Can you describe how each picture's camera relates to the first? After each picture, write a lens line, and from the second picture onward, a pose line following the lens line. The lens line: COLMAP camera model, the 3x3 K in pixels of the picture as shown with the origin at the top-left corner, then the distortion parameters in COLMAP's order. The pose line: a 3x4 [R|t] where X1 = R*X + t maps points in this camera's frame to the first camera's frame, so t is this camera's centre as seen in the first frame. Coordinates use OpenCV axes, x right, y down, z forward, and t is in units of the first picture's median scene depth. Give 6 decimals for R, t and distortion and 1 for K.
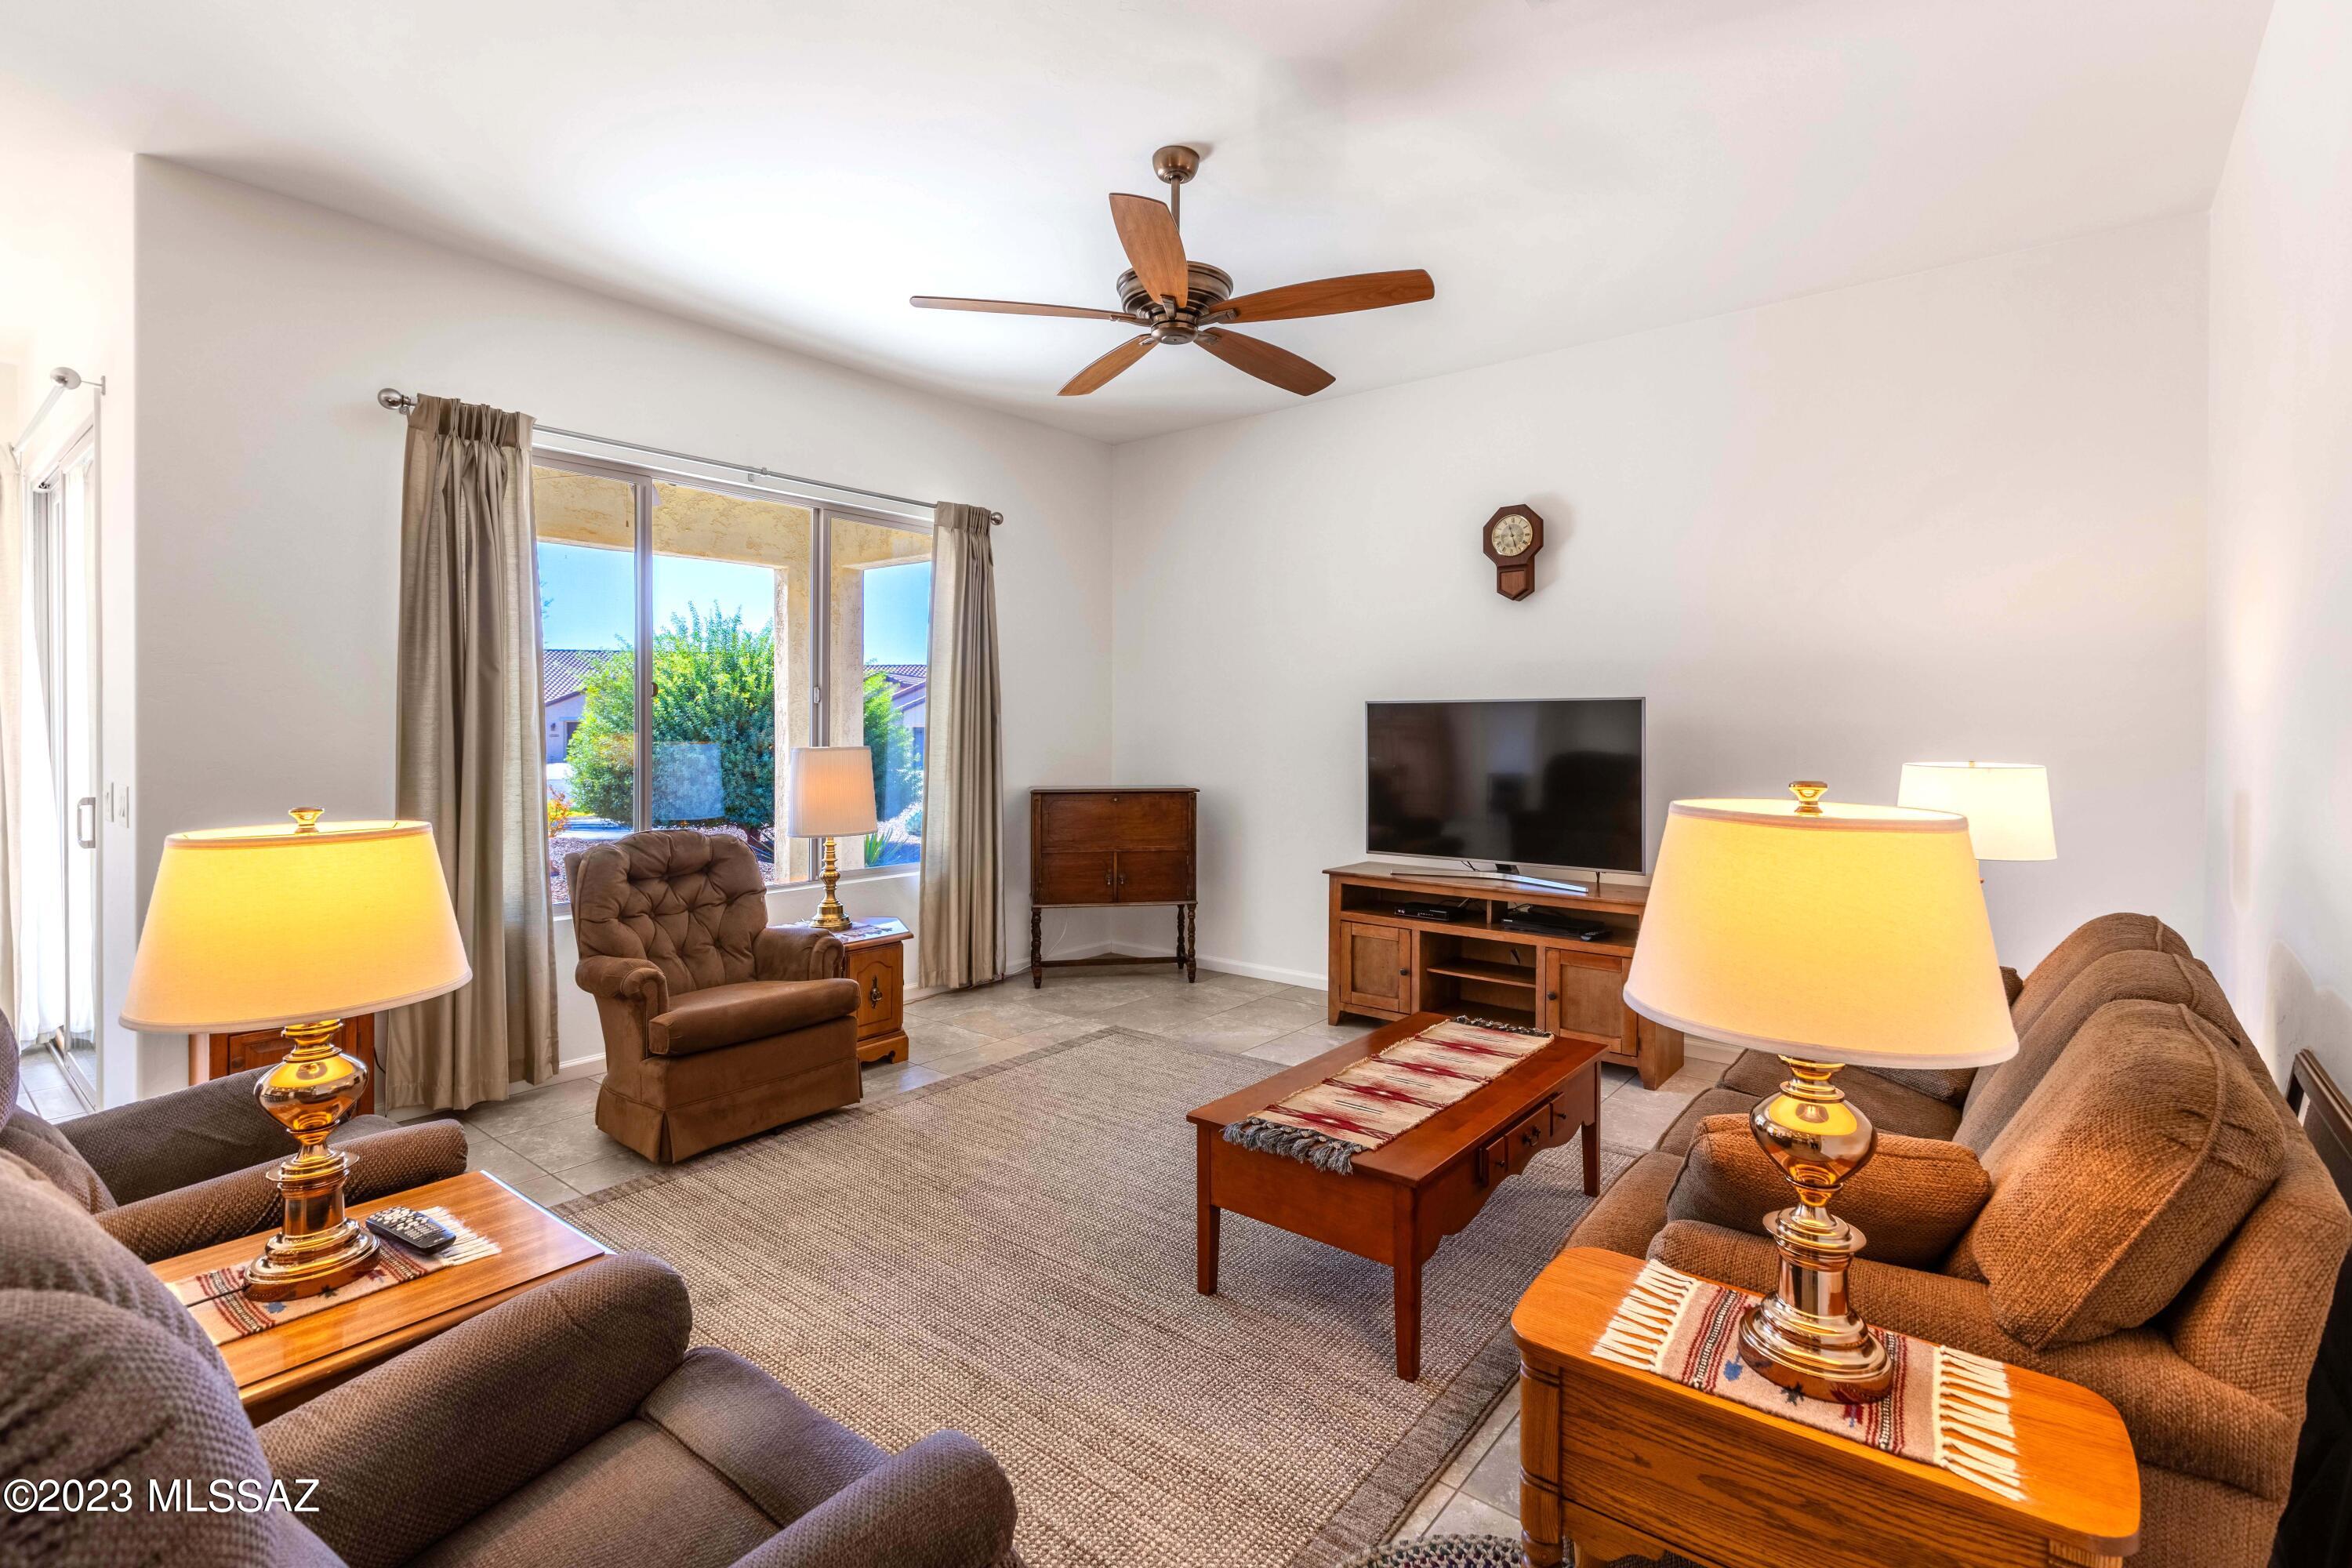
lens RADIAL K [[1099.6, 0, 1181.0], [0, 1099.6, 723.7], [0, 0, 1]] dist [0.001887, 0.000032]
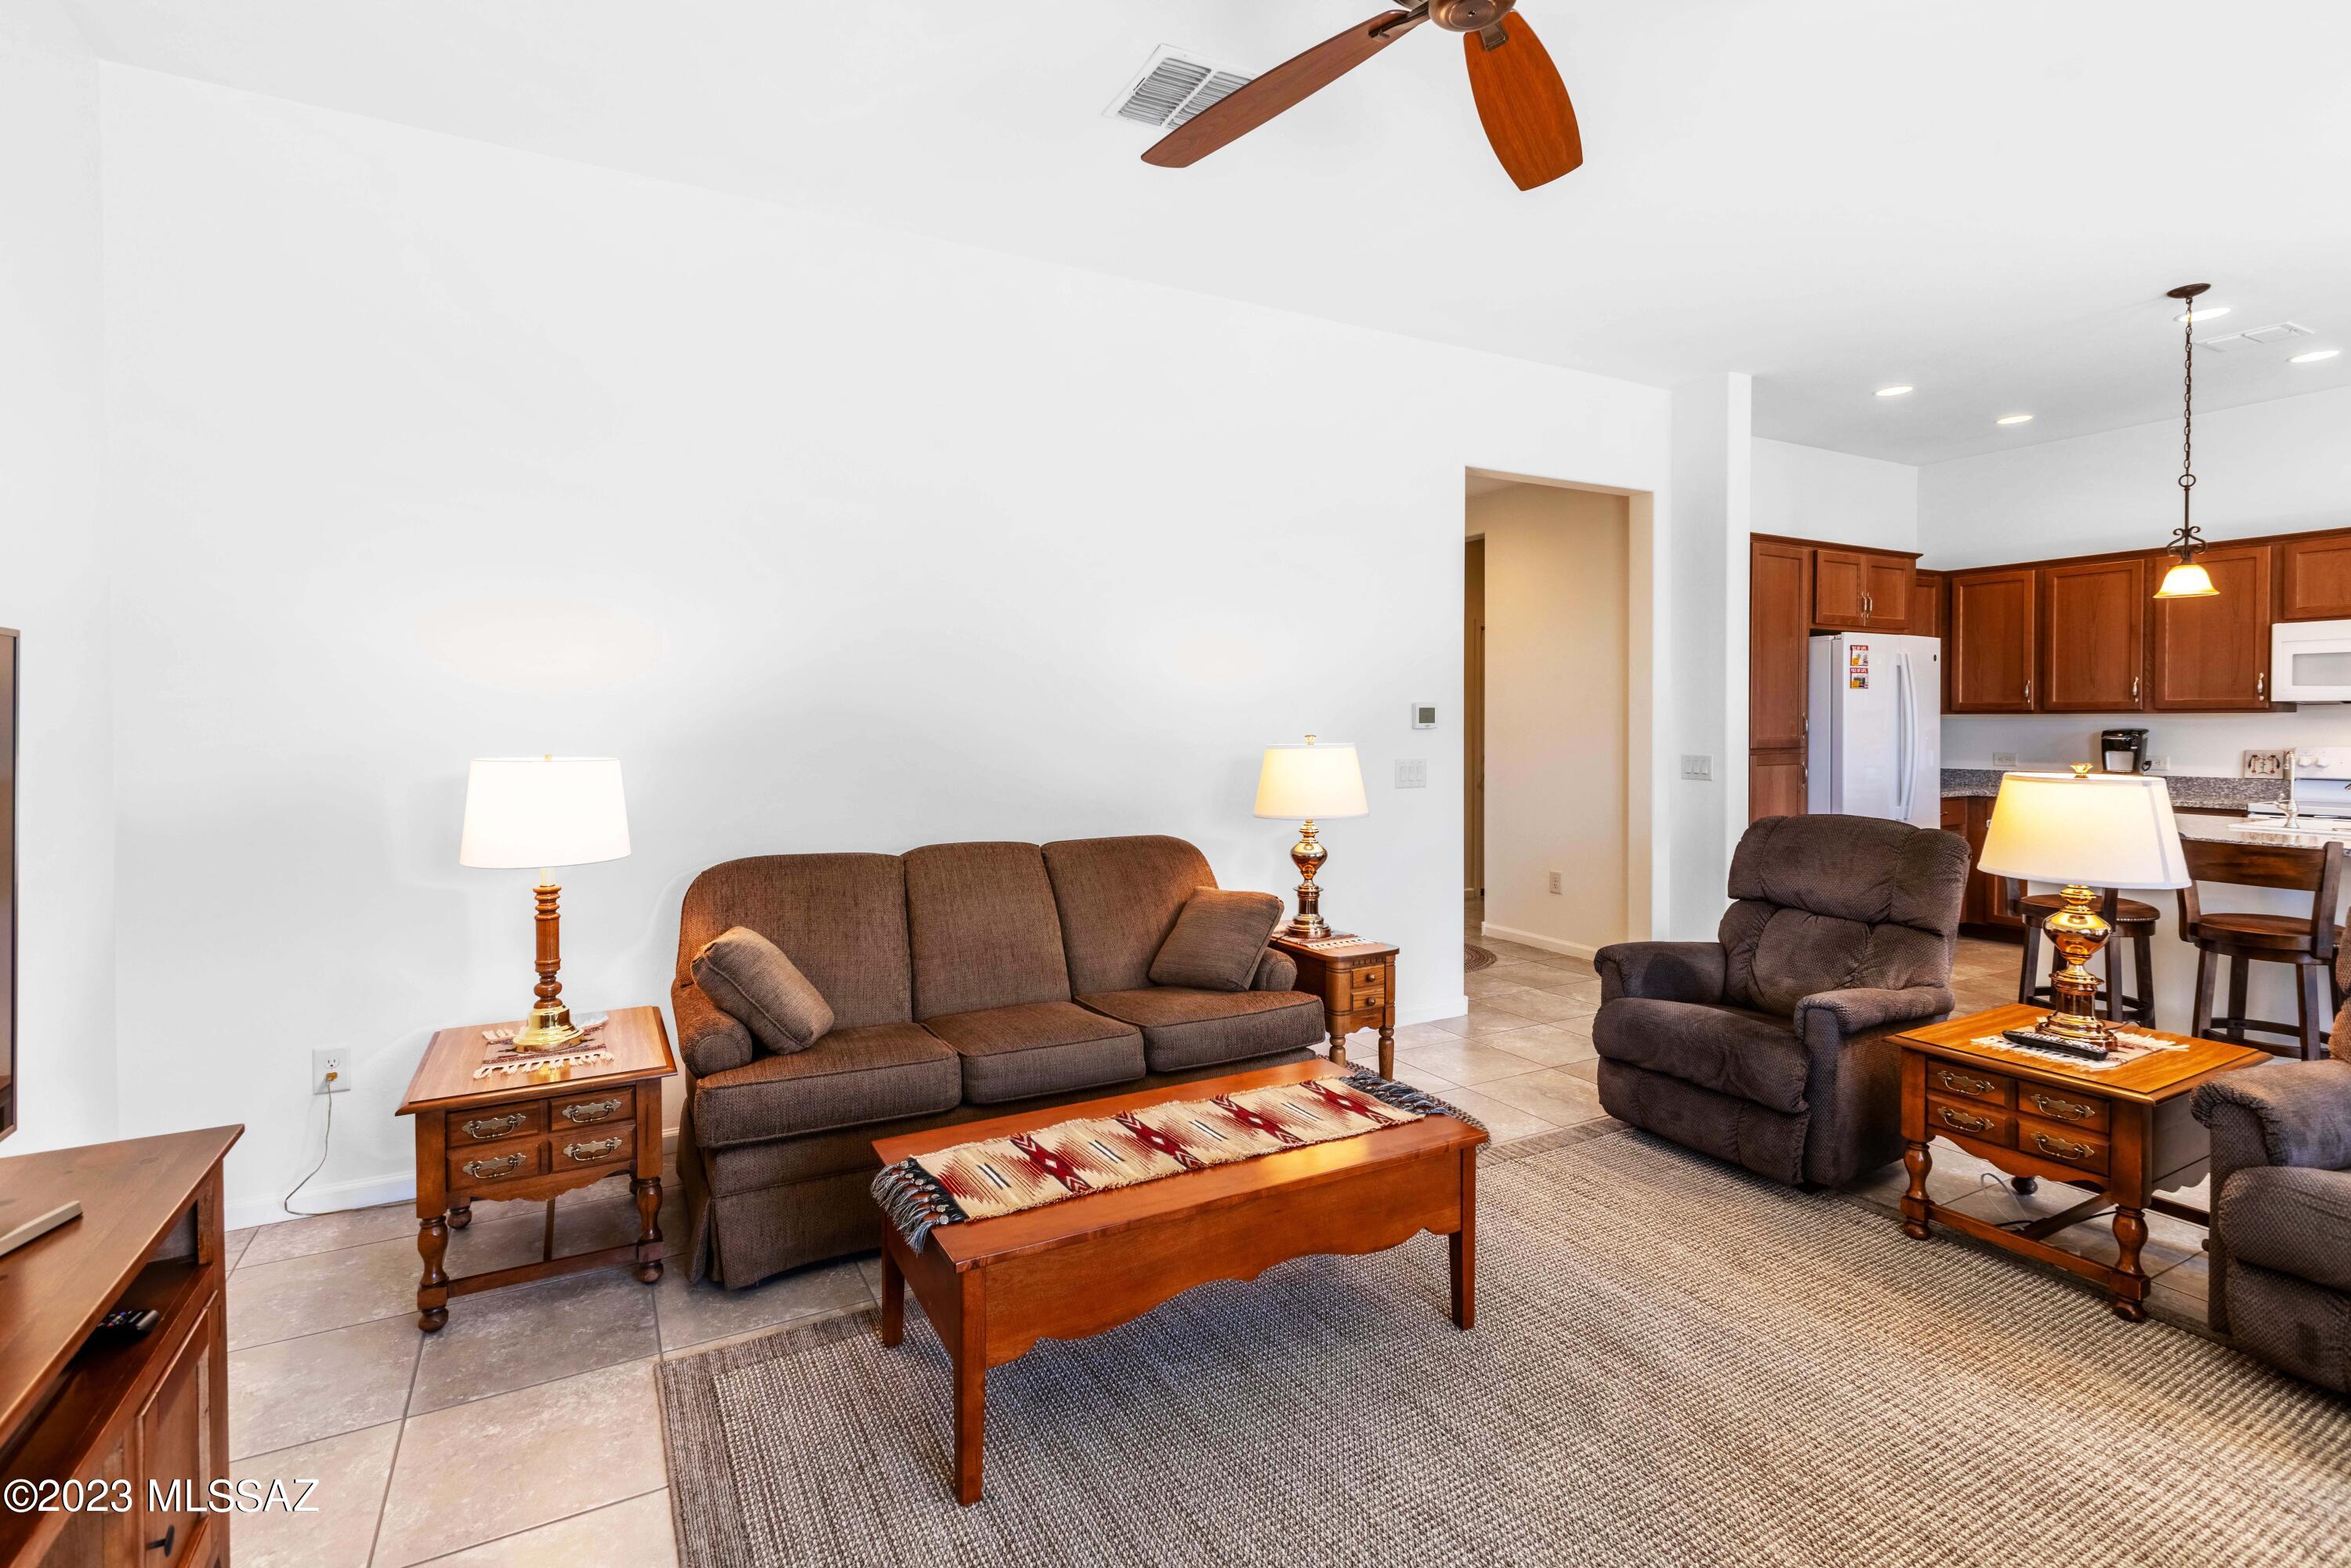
lens RADIAL K [[1085.3, 0, 1144.2], [0, 1085.3, 736.2], [0, 0, 1]] dist [0.000581, 0.000040]
pose [[-0.917175, -0.004565, 0.398459, -0.052899], [0.002127, 0.999864, 0.016352, 0.003114], [-0.398480, 0.015846, -0.917040, 1.129280]]
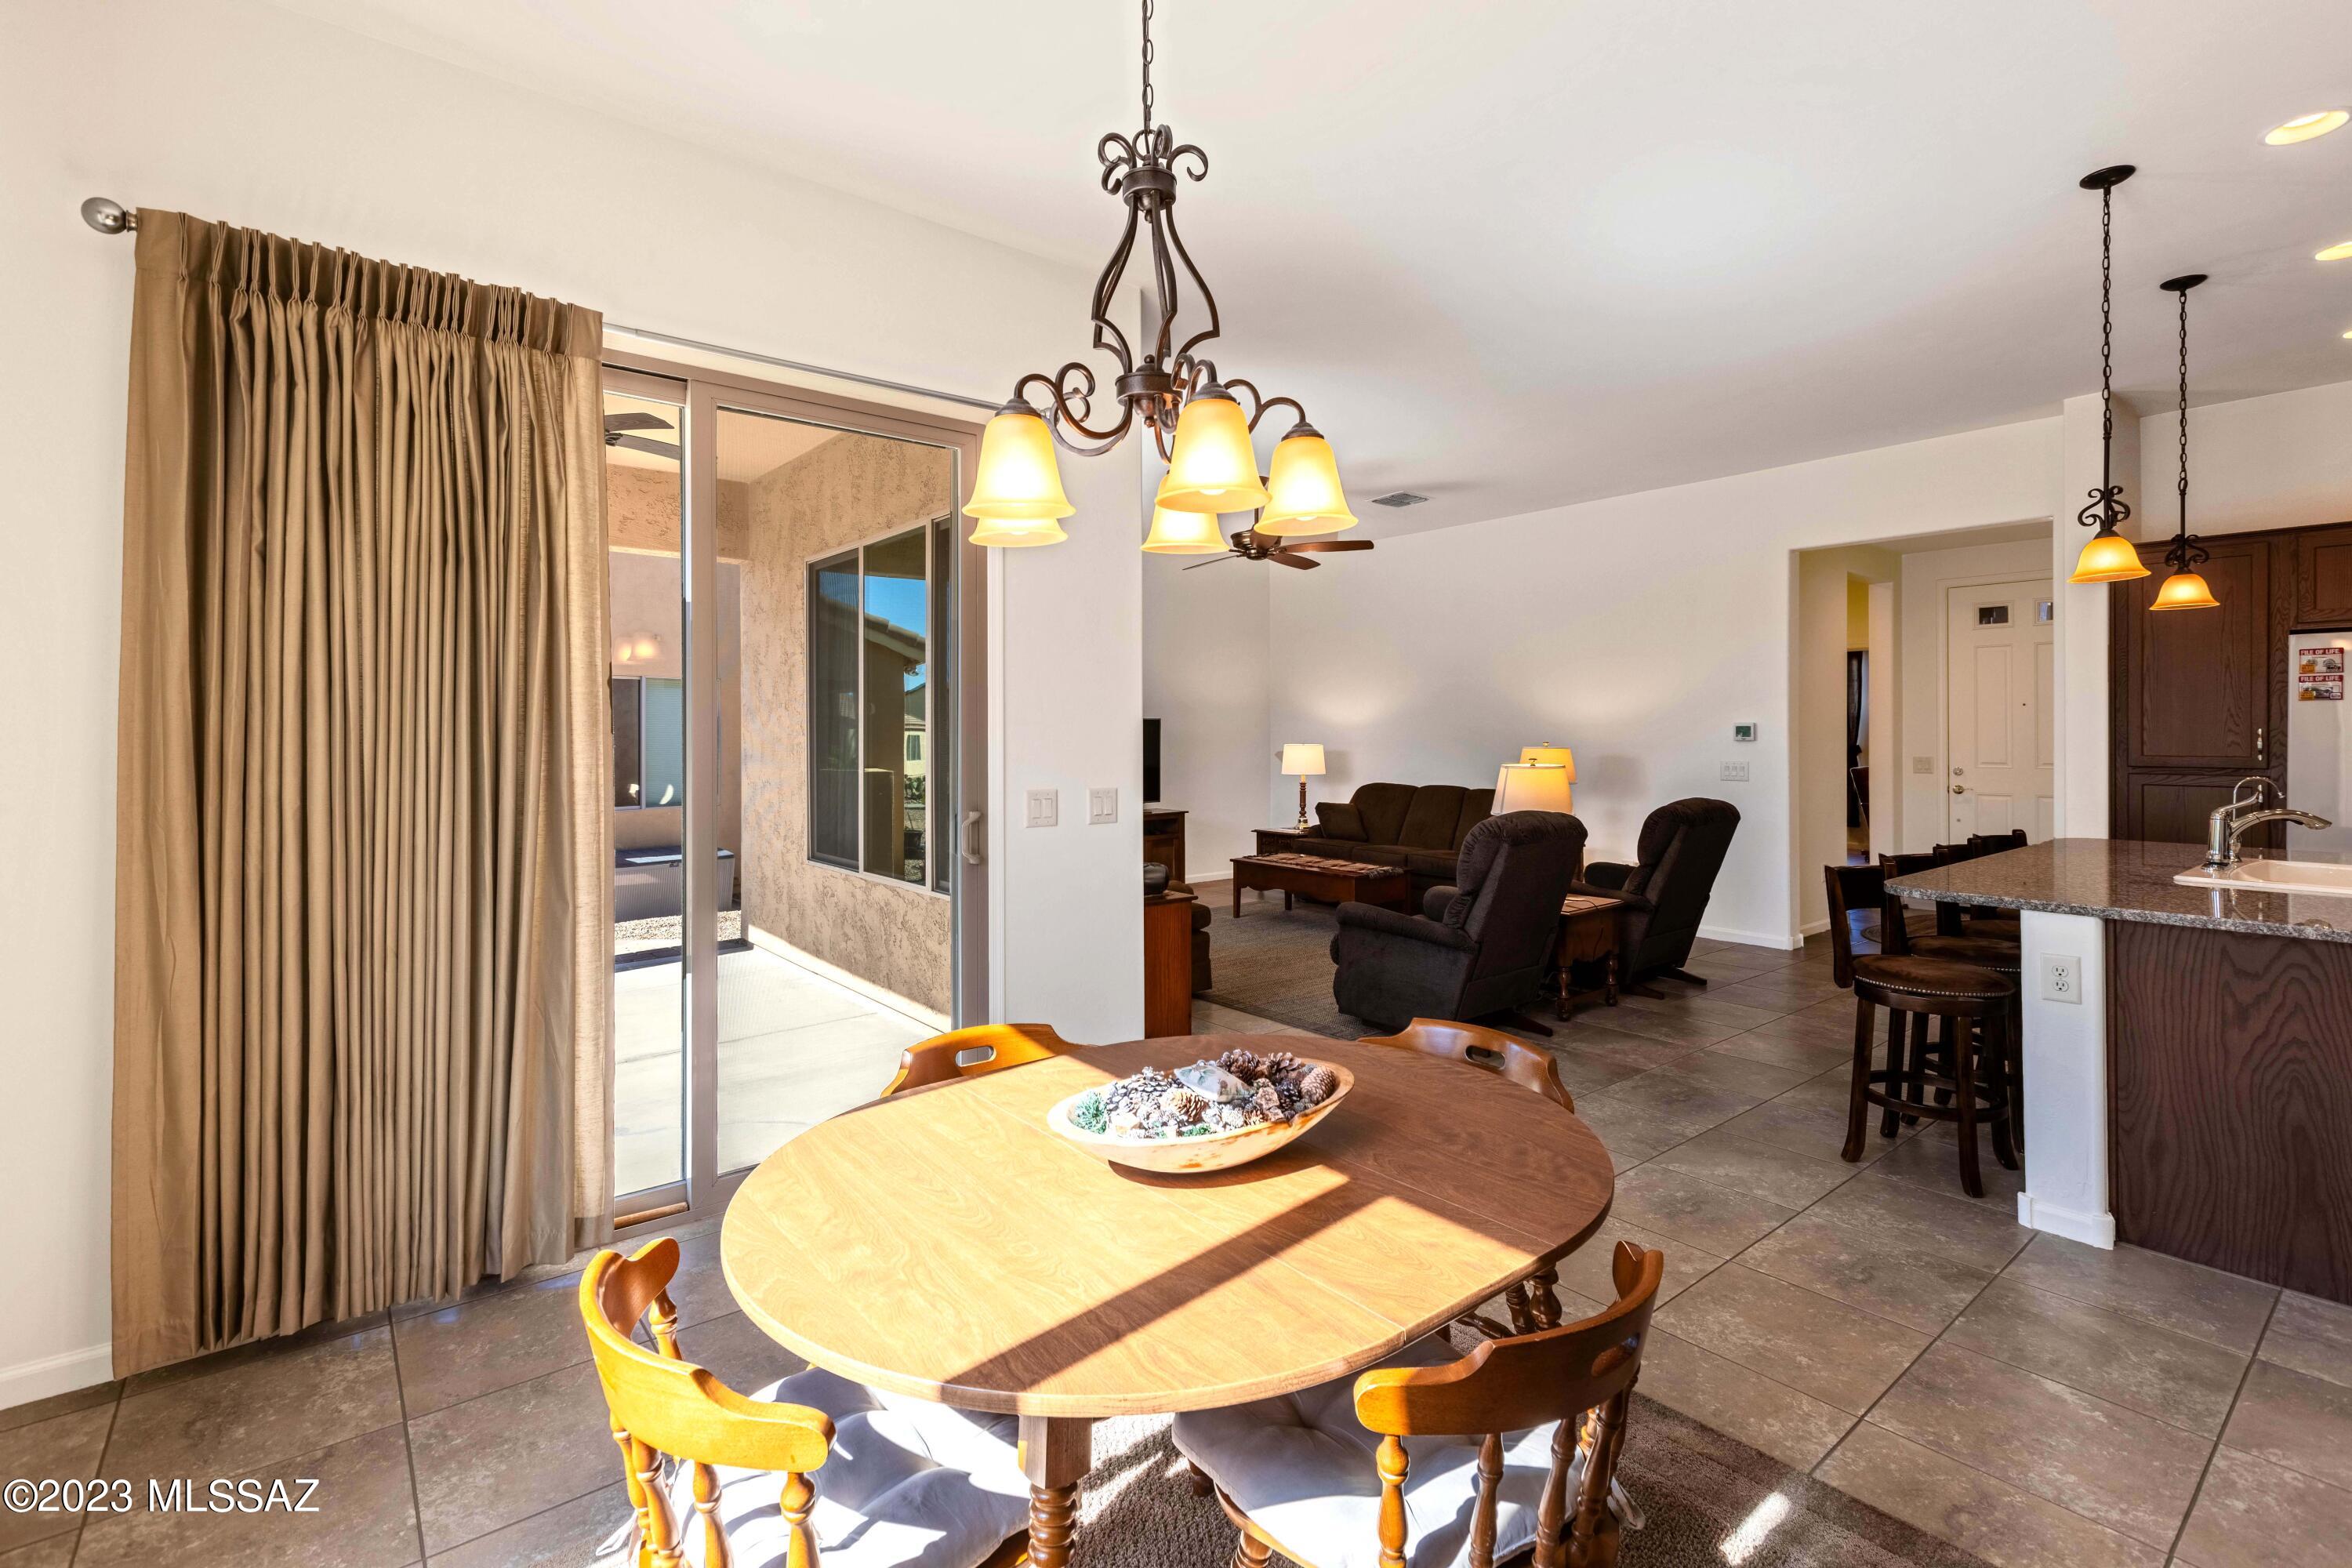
lens RADIAL K [[1070.6, 0, 1164.8], [0, 1070.6, 732.9], [0, 0, 1]] dist [0.002384, 0.000410]
pose [[0.221185, -0.003758, 0.975225, -1.546558], [0.001607, 0.999993, 0.003489, -0.004214], [-0.975231, 0.000795, 0.221189, 0.511488]]
